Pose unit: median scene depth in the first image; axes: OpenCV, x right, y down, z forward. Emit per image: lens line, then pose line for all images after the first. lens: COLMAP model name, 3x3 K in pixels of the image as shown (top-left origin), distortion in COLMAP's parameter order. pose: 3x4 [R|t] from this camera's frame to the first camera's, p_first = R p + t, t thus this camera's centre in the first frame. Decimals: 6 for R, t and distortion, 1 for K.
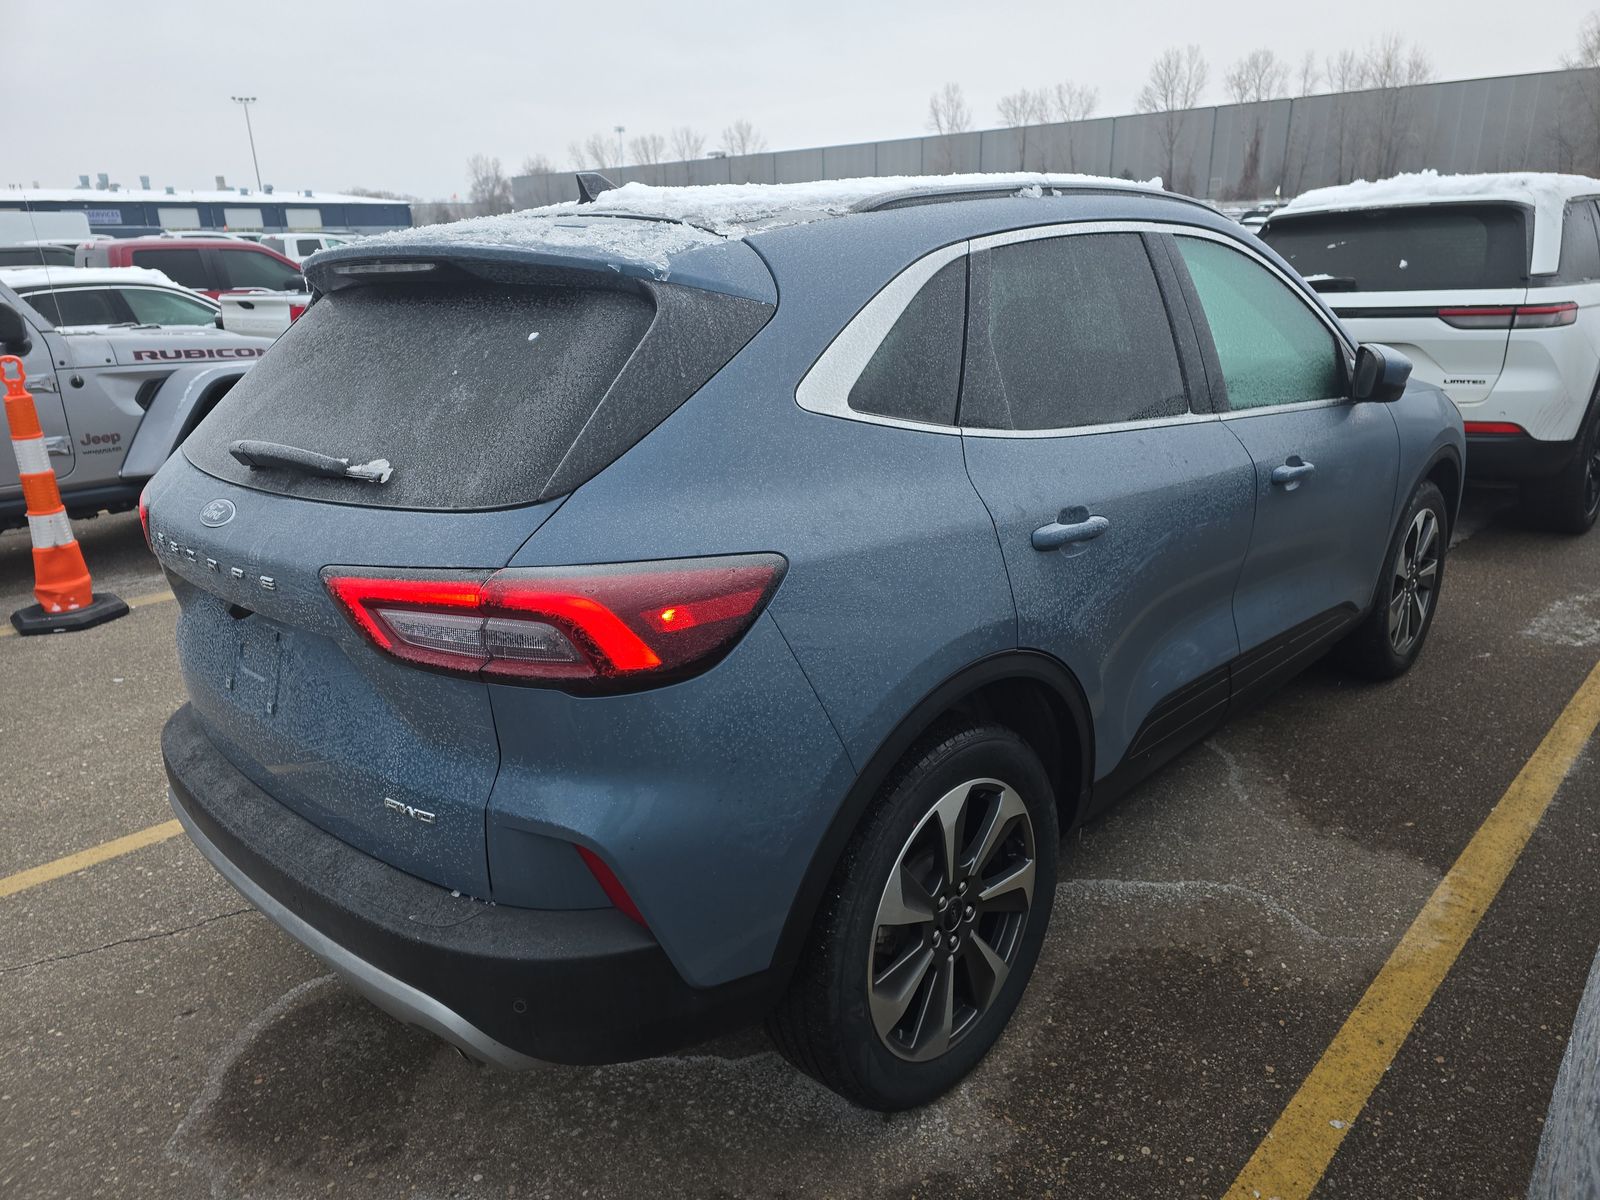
lens RADIAL K [[1094.6, 0, 804.6], [0, 1094.6, 600.9], [0, 0, 1]] dist [0.025001, -0.000558]
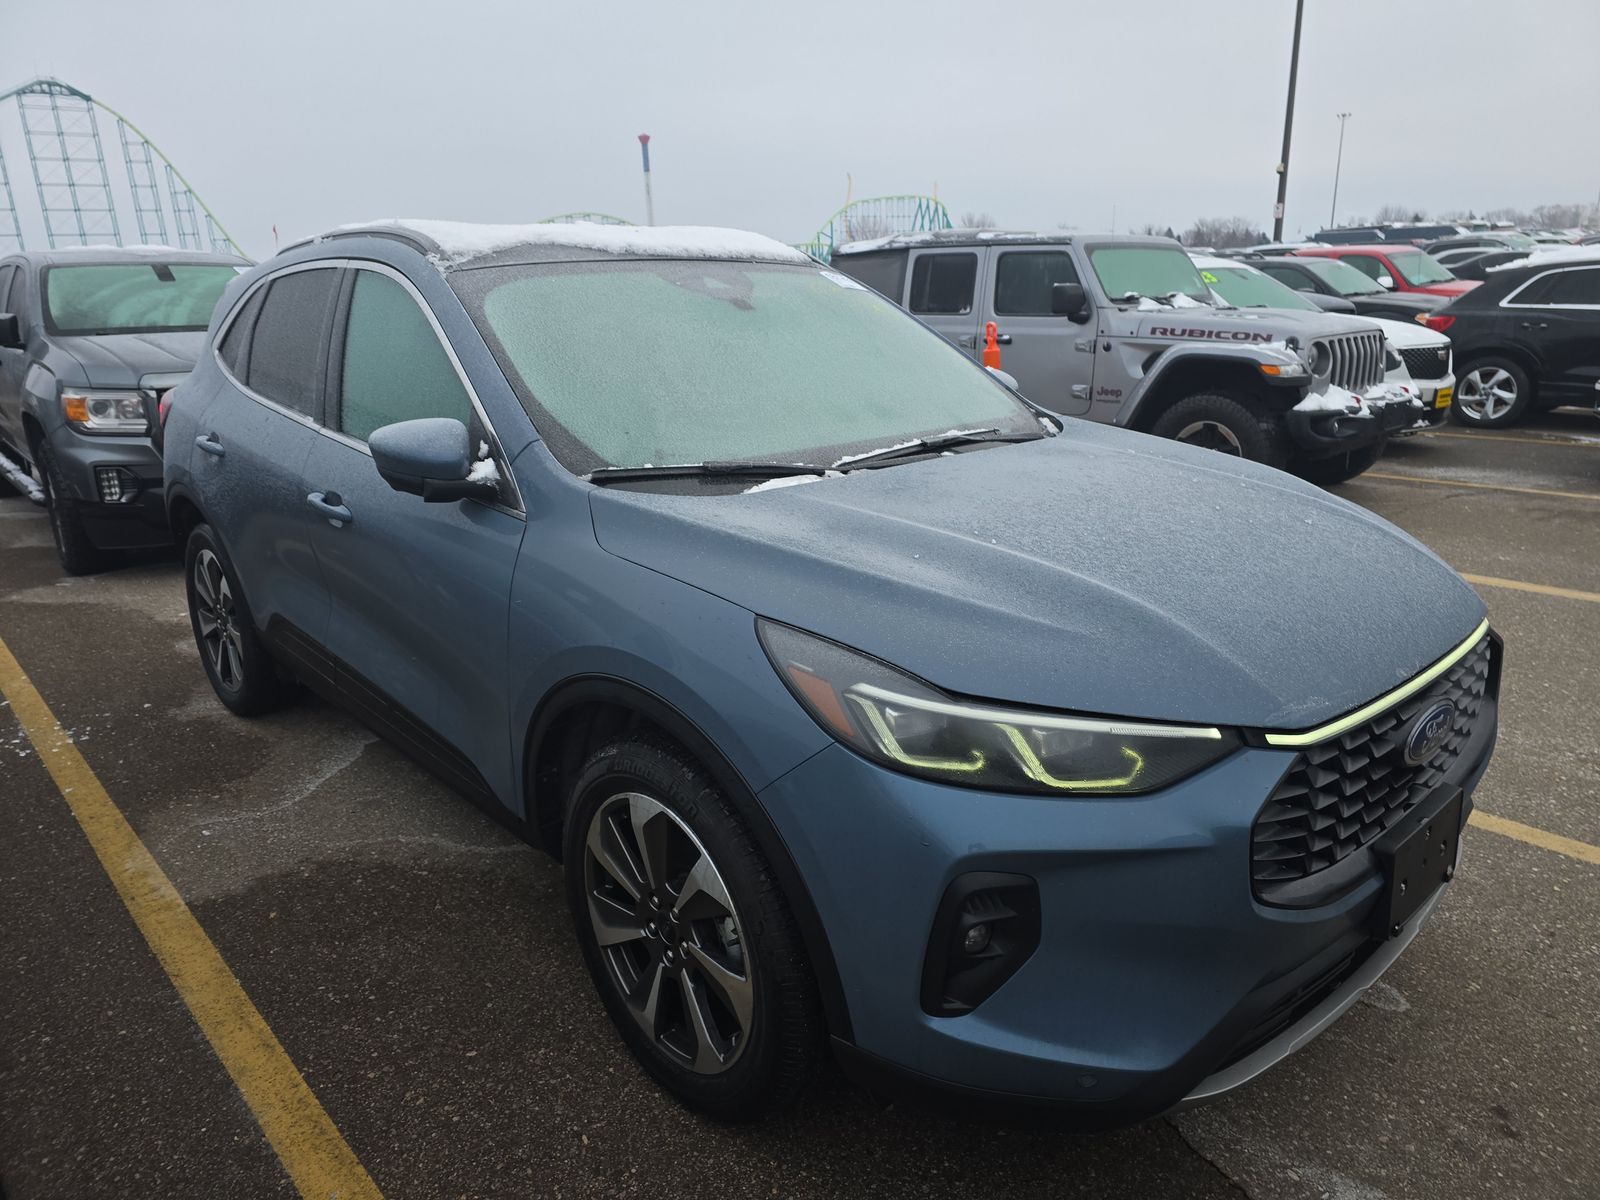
lens RADIAL K [[1094.6, 0, 804.6], [0, 1094.6, 600.9], [0, 0, 1]] dist [0.025001, -0.000558]
pose [[-0.082119, 0.308422, -0.947698, 1.211510], [-0.271324, 0.908074, 0.319037, -0.416721], [0.958978, 0.283333, 0.009112, 1.250645]]
